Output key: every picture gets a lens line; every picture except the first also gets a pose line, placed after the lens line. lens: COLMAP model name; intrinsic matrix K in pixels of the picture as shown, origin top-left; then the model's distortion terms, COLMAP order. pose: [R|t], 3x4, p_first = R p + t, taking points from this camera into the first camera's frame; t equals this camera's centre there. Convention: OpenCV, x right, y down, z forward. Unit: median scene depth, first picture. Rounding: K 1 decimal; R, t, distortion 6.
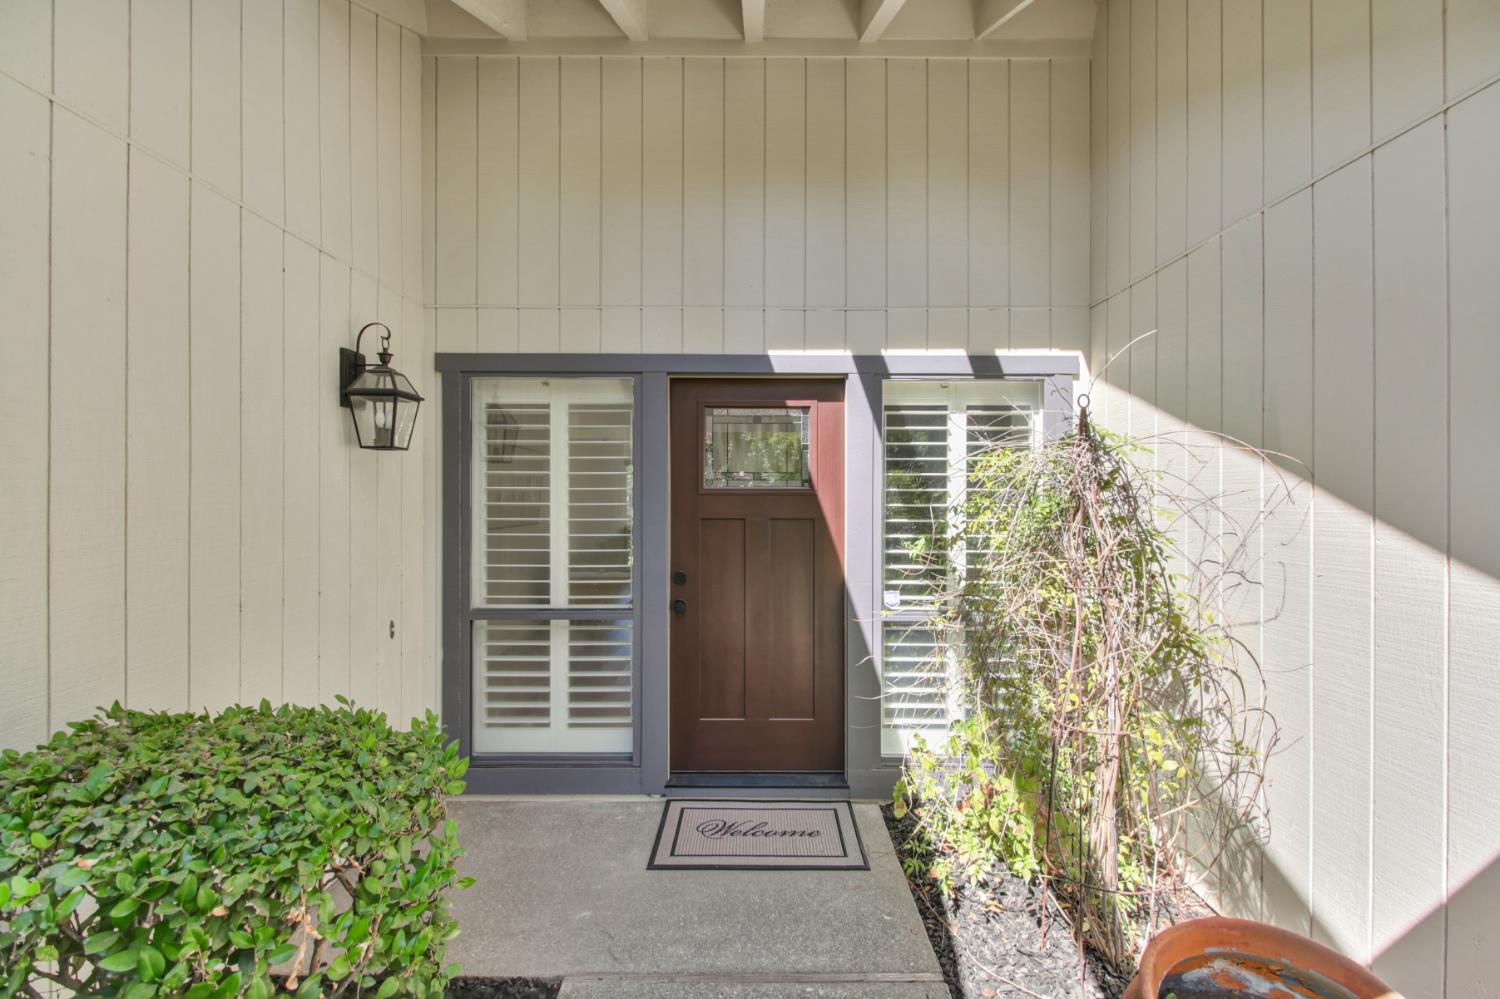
lens RADIAL K [[700.5, 0, 746.8], [0, 700.5, 497.9], [0, 0, 1]] dist [0.003474, -0.002877]
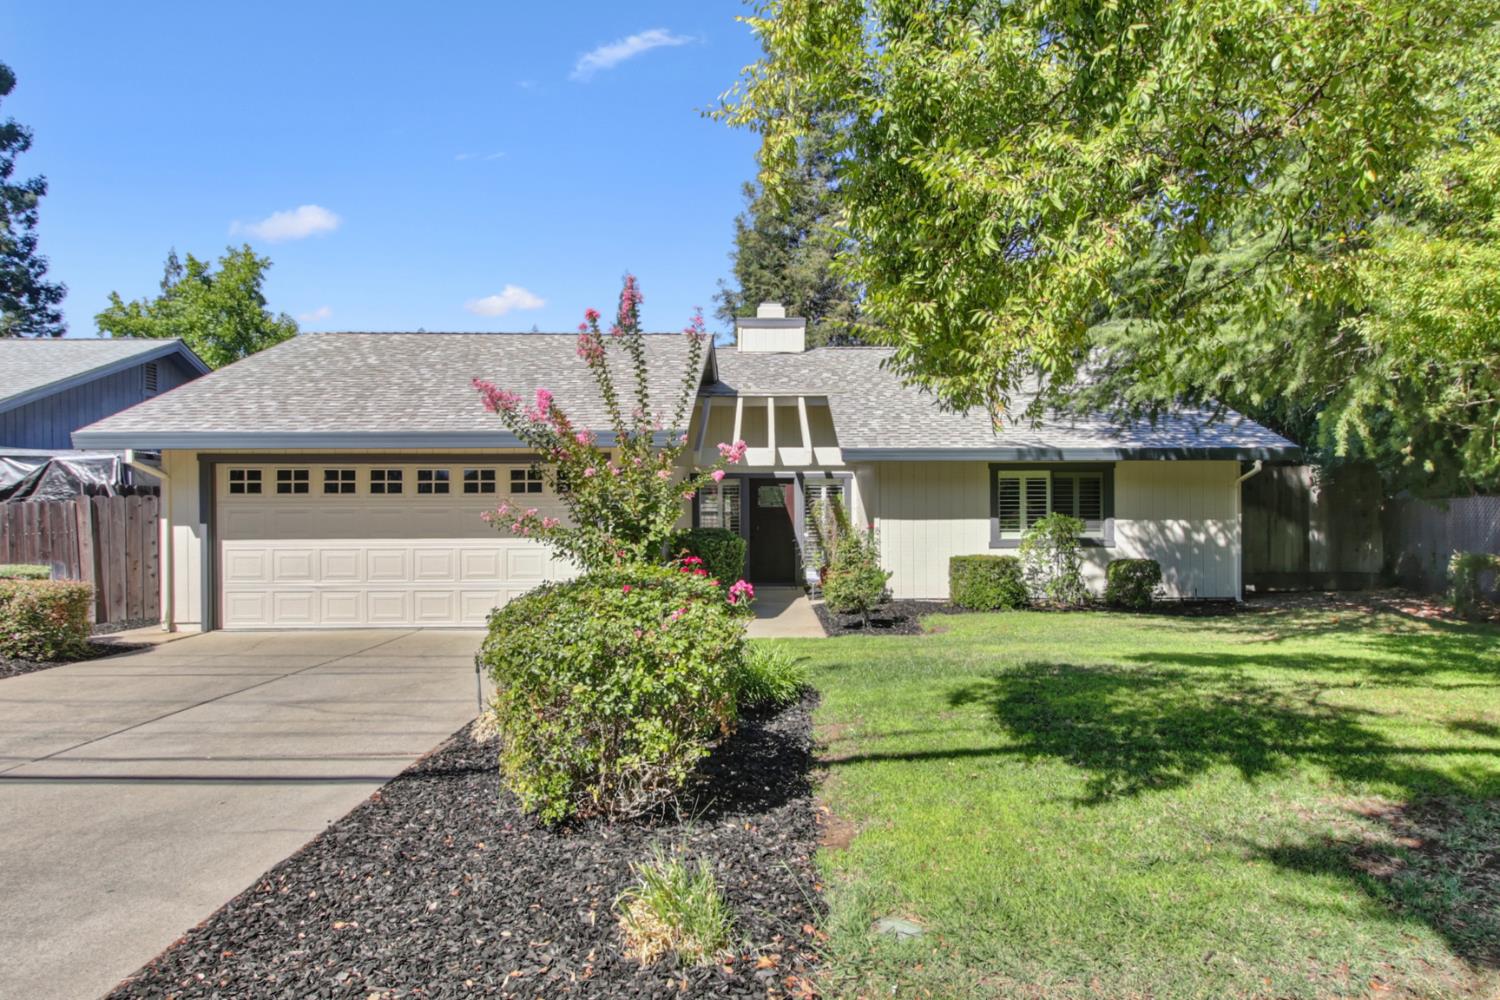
lens RADIAL K [[700.5, 0, 755.2], [0, 700.5, 509.8], [0, 0, 1]] dist [0.003474, -0.002877]
pose [[0.999908, -0.006425, -0.011932, -0.032232], [0.006232, 0.999850, -0.016130, 0.066370], [0.012034, 0.016054, 0.999799, -2.932381]]
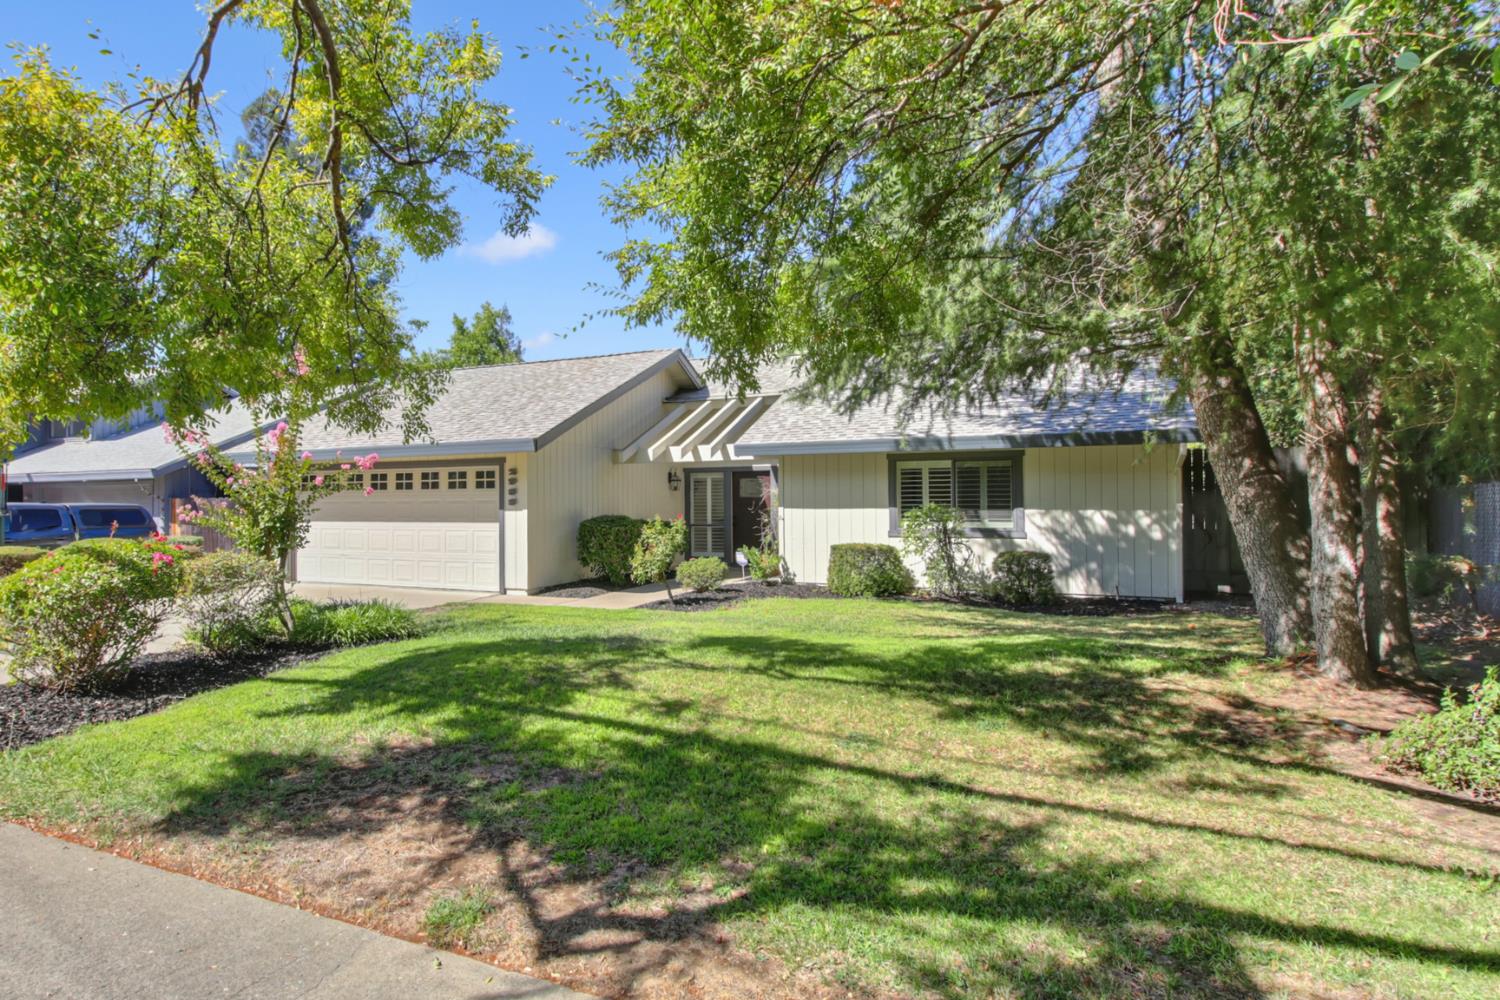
lens RADIAL K [[639.1, 0, 691.7], [0, 639.1, 487.4], [0, 0, 1]] dist [0.009791, -0.000320]
pose [[0.927416, -0.016617, -0.373662, 1.165656], [0.003819, 0.999381, -0.034964, 0.065616], [0.374012, 0.030999, 0.926906, -2.844199]]
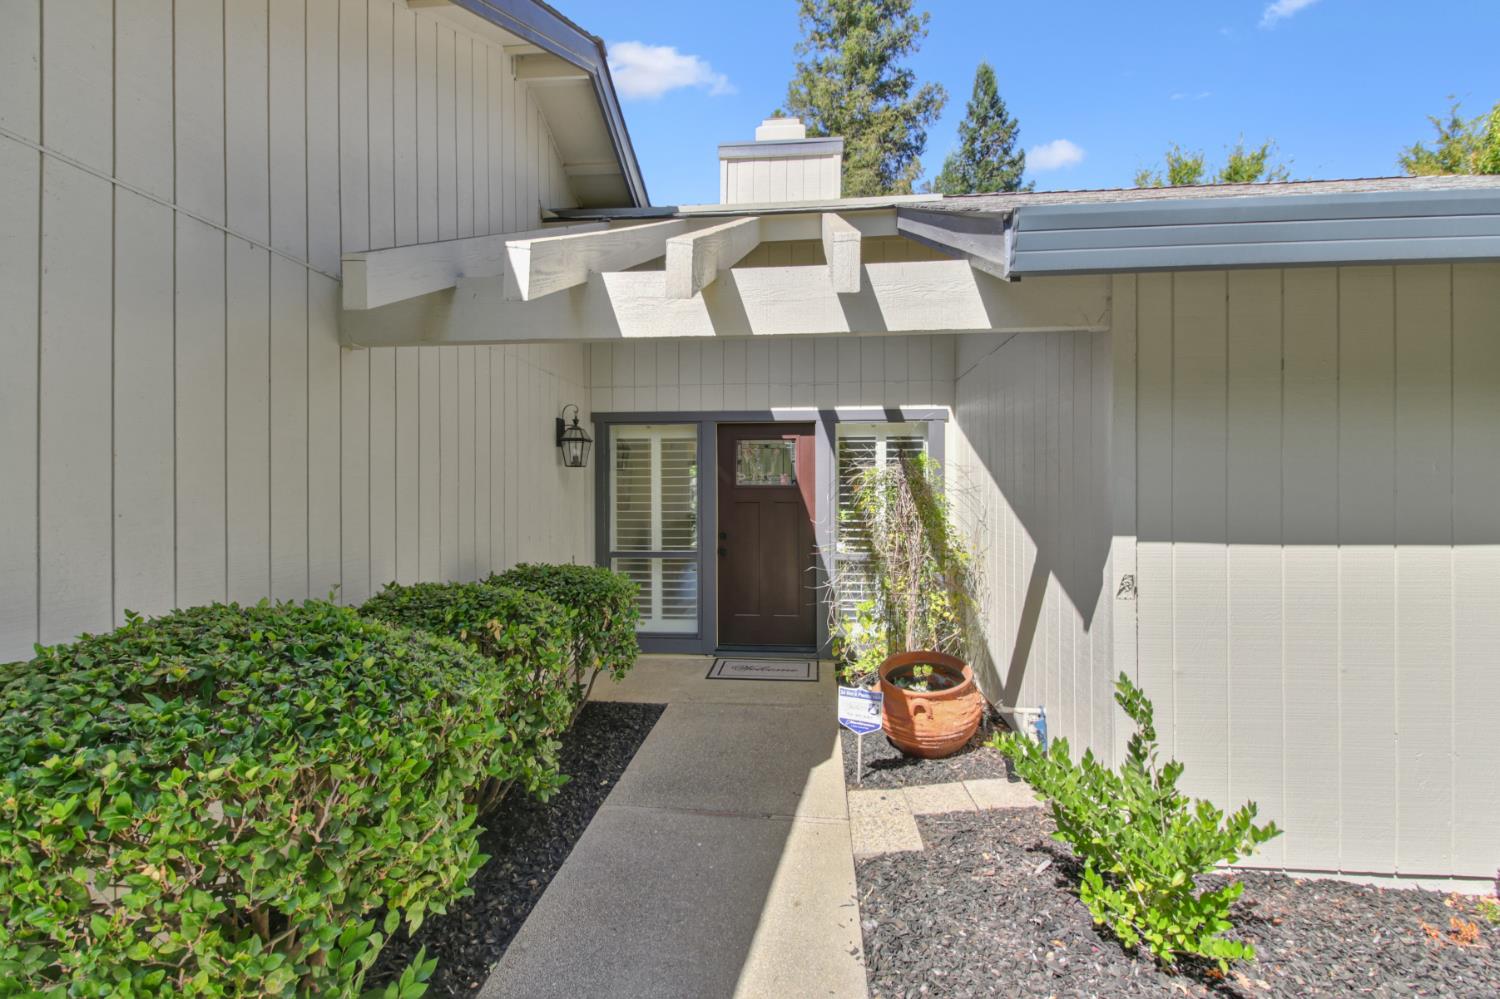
lens RADIAL K [[670.8, 0, 744.1], [0, 670.8, 491.2], [0, 0, 1]] dist [0.007350, -0.000926]
pose [[0.996068, -0.005227, -0.088443, 0.111063], [0.004765, 0.999974, -0.005427, 0.011106], [0.088469, 0.004985, 0.996066, -0.711339]]
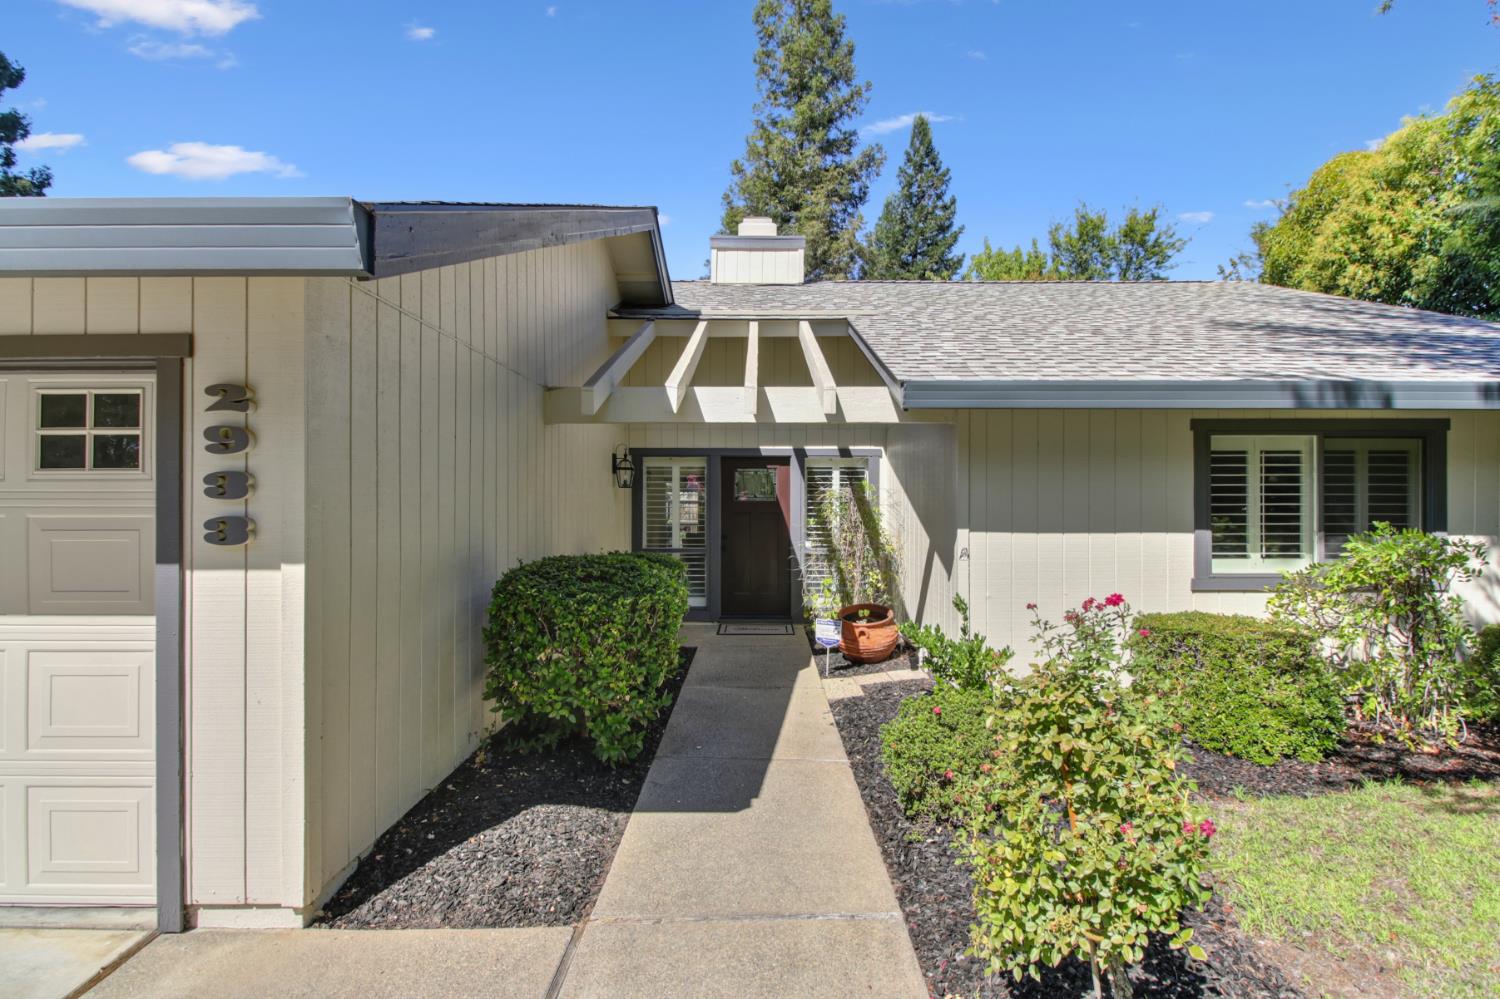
lens RADIAL K [[639.1, 0, 753.5], [0, 639.1, 497.9], [0, 0, 1]] dist [0.009791, -0.000320]
pose [[0.999999, -0.001298, -0.000577, 0.009052], [0.001289, 0.999877, -0.015661, 0.012138], [0.000597, 0.015660, 0.999877, -1.305363]]
